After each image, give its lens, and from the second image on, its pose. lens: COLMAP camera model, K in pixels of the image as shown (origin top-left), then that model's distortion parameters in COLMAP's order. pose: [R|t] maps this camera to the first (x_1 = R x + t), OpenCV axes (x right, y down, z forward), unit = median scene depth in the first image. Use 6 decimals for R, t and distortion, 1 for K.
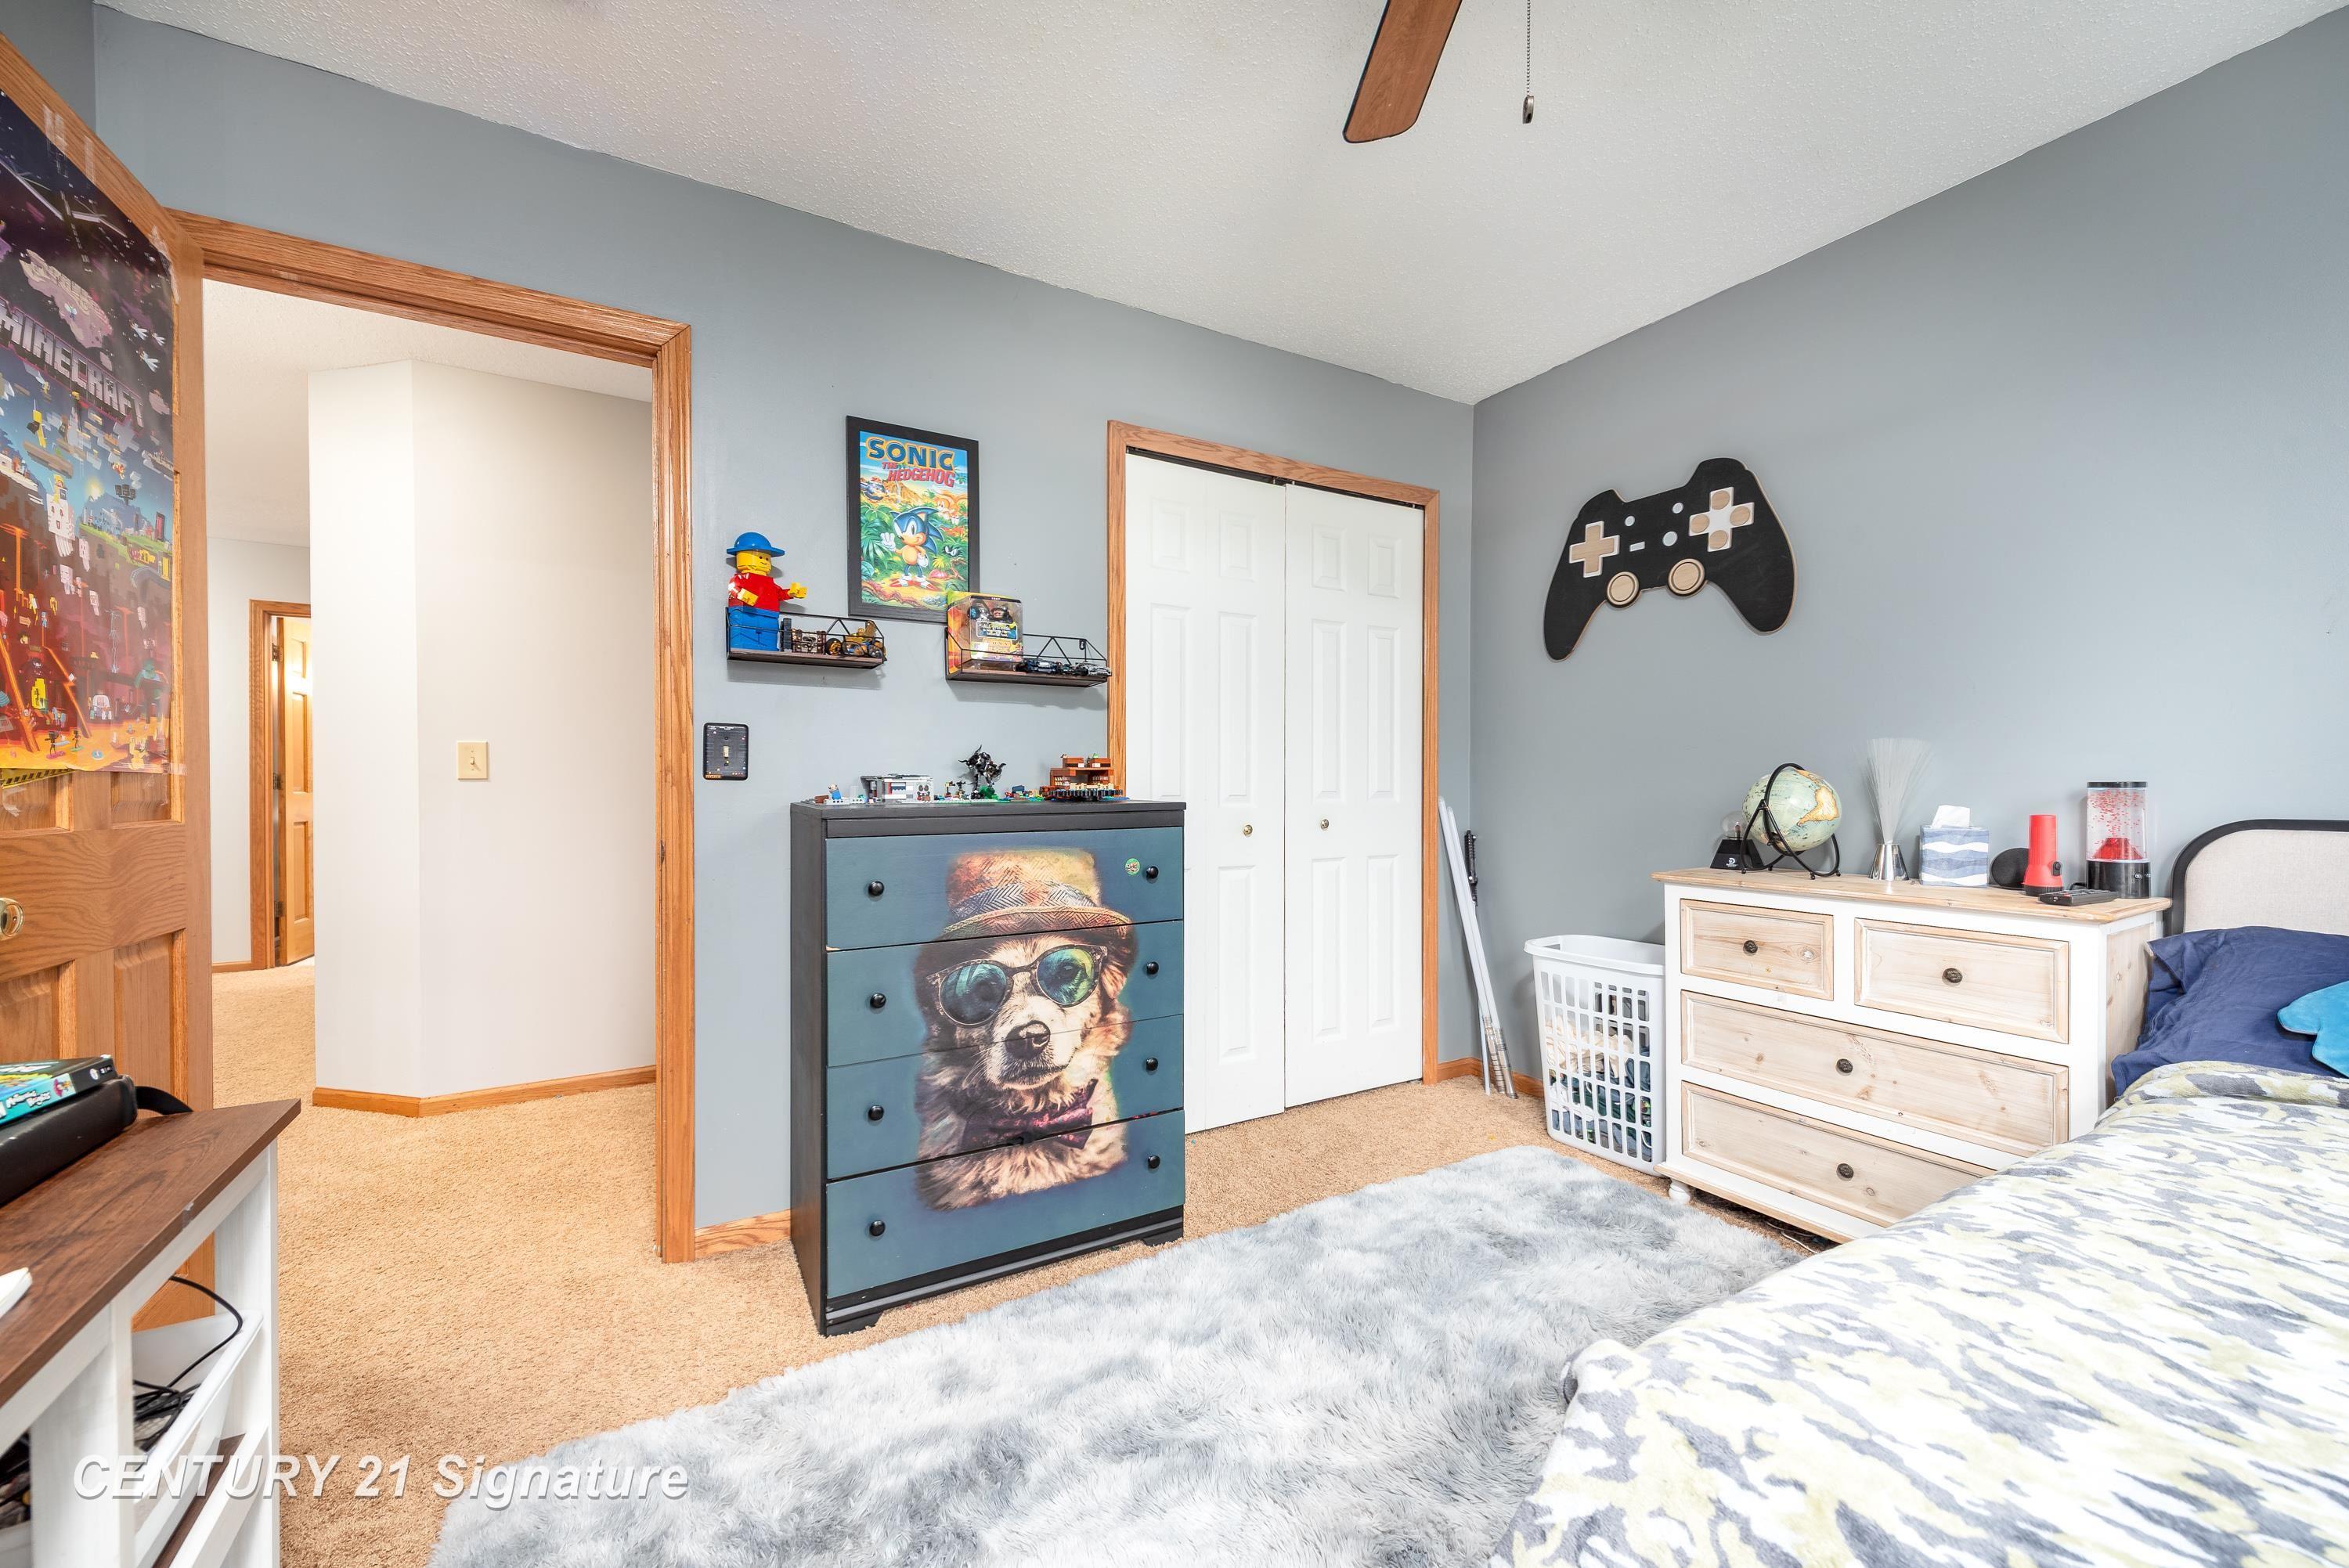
lens RADIAL K [[915.5, 0, 1171.4], [0, 915.5, 792.5], [0, 0, 1]] dist [0.017318, -0.005077]
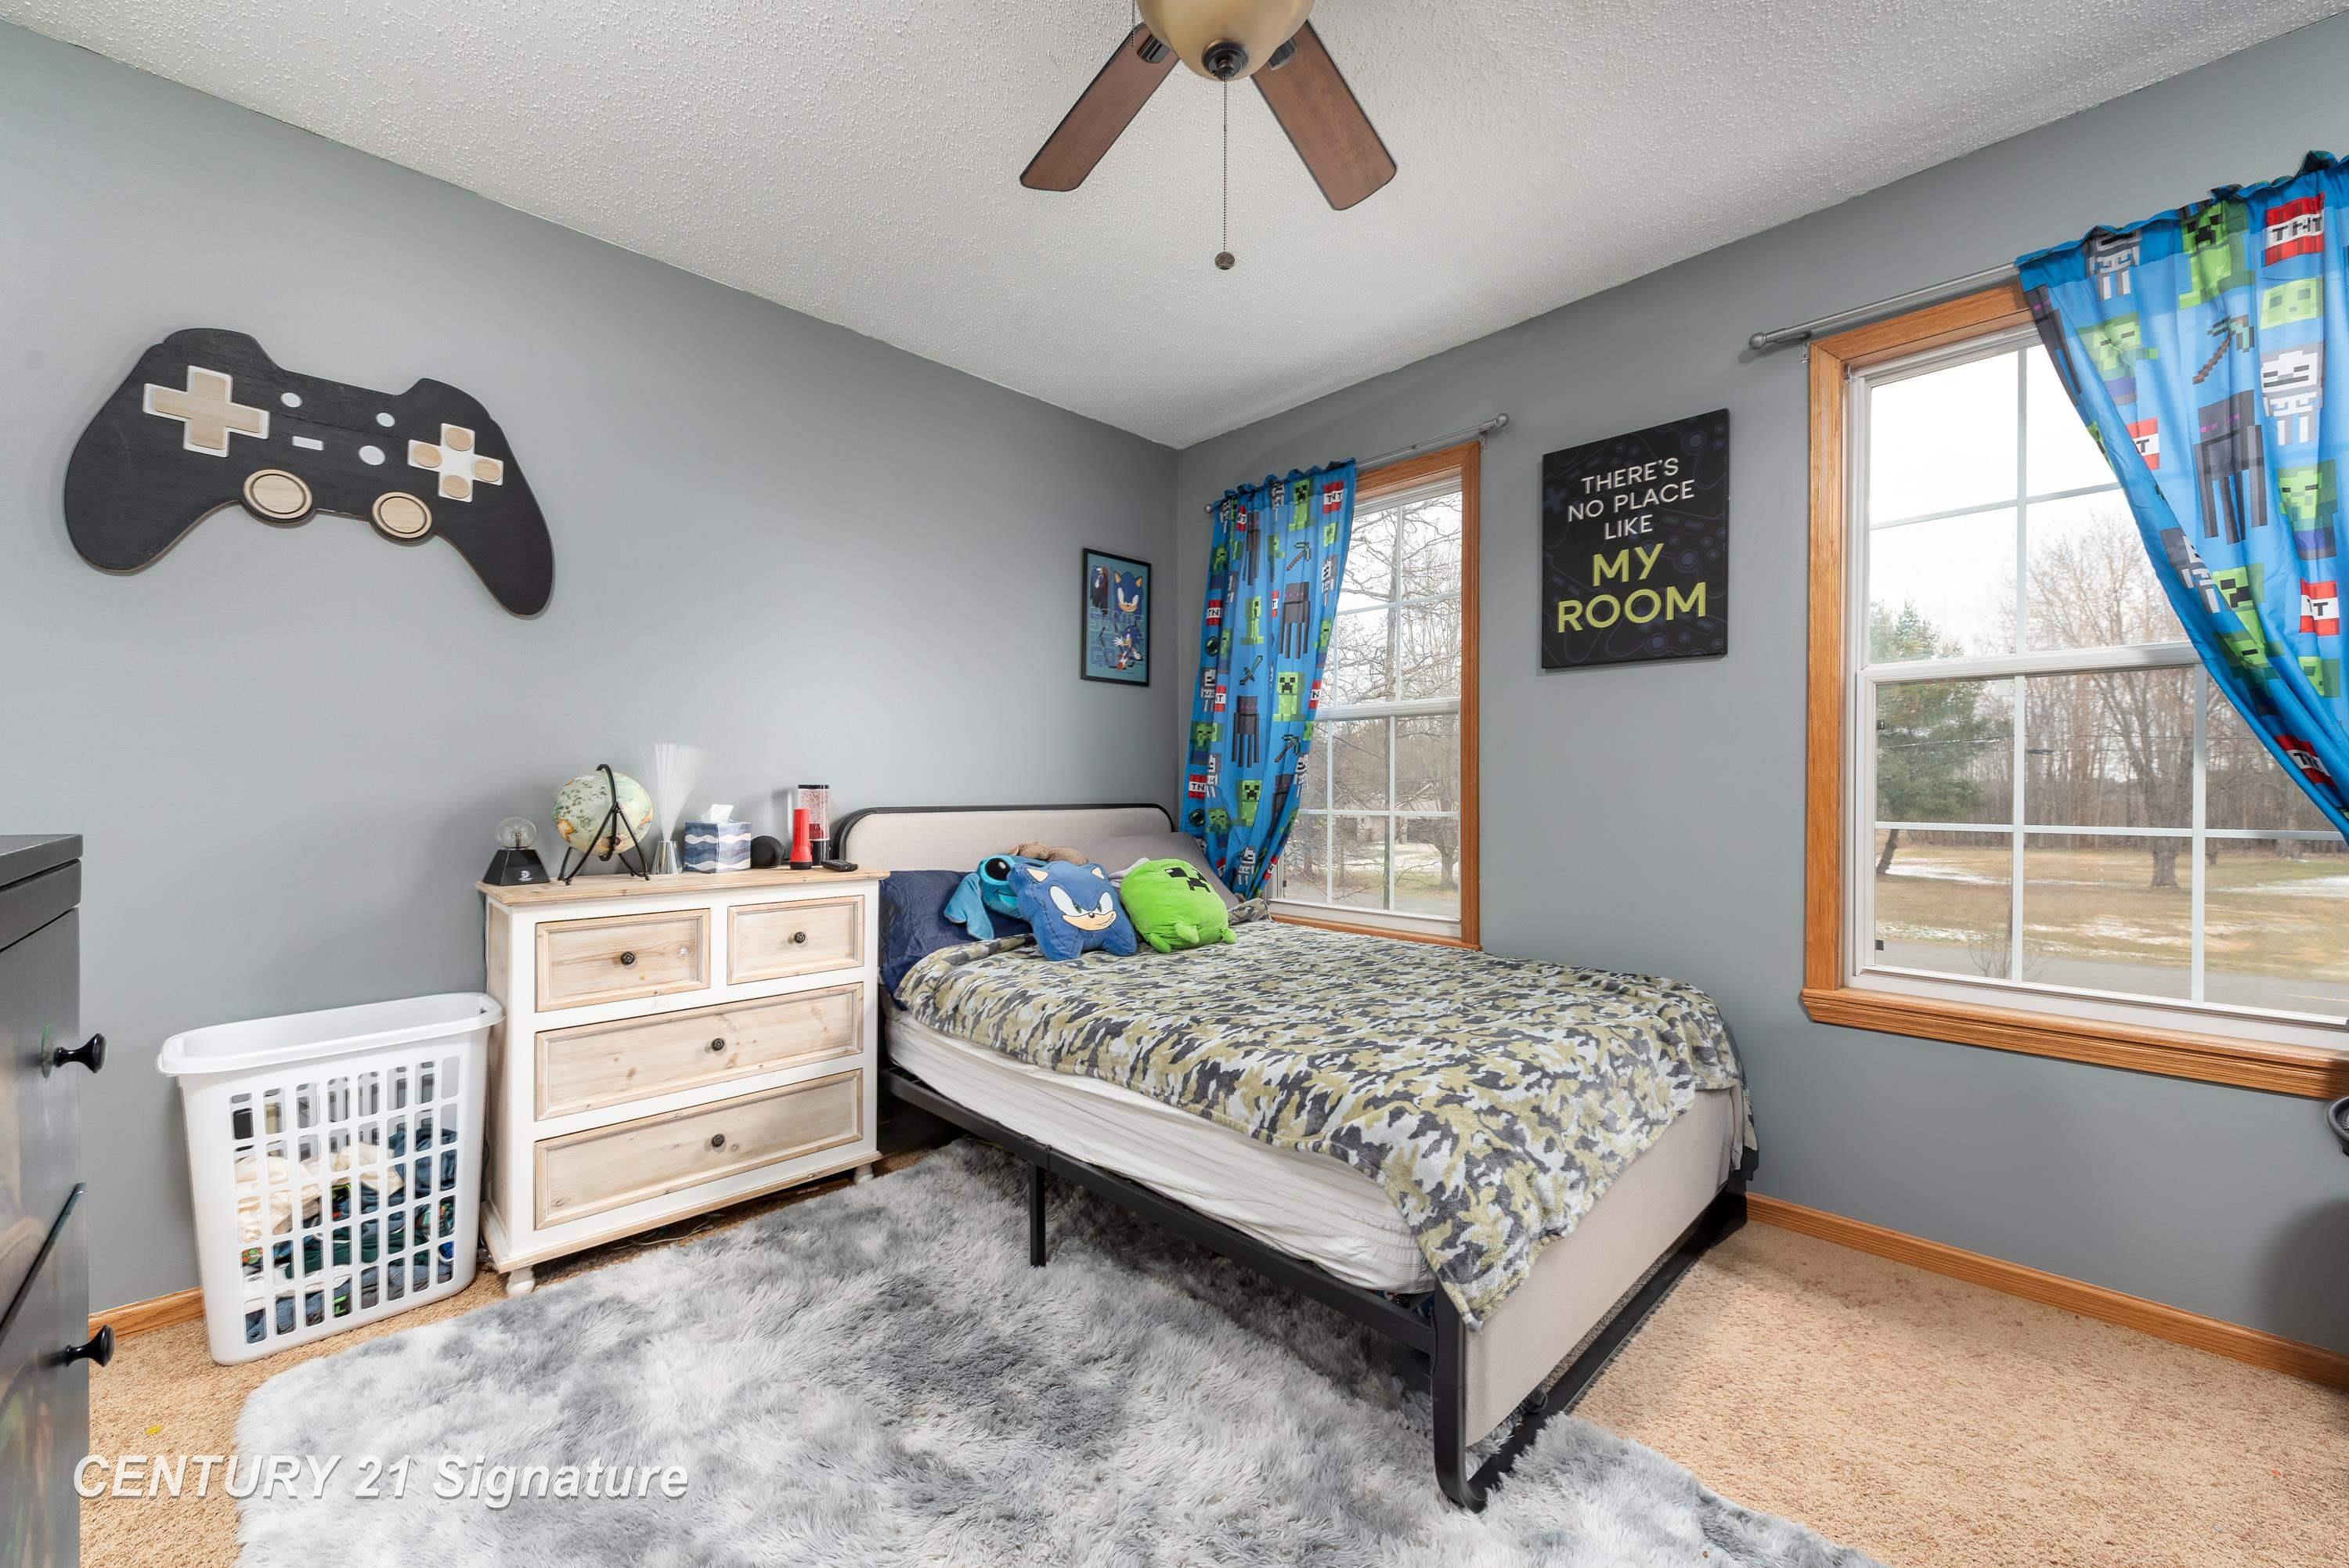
lens RADIAL K [[915.5, 0, 1171.4], [0, 915.5, 792.5], [0, 0, 1]] dist [0.017318, -0.005077]
pose [[-0.237933, -0.005426, 0.971266, -0.365468], [0.008237, 0.999937, 0.007603, -0.004086], [-0.971247, 0.009809, -0.237874, 0.596441]]
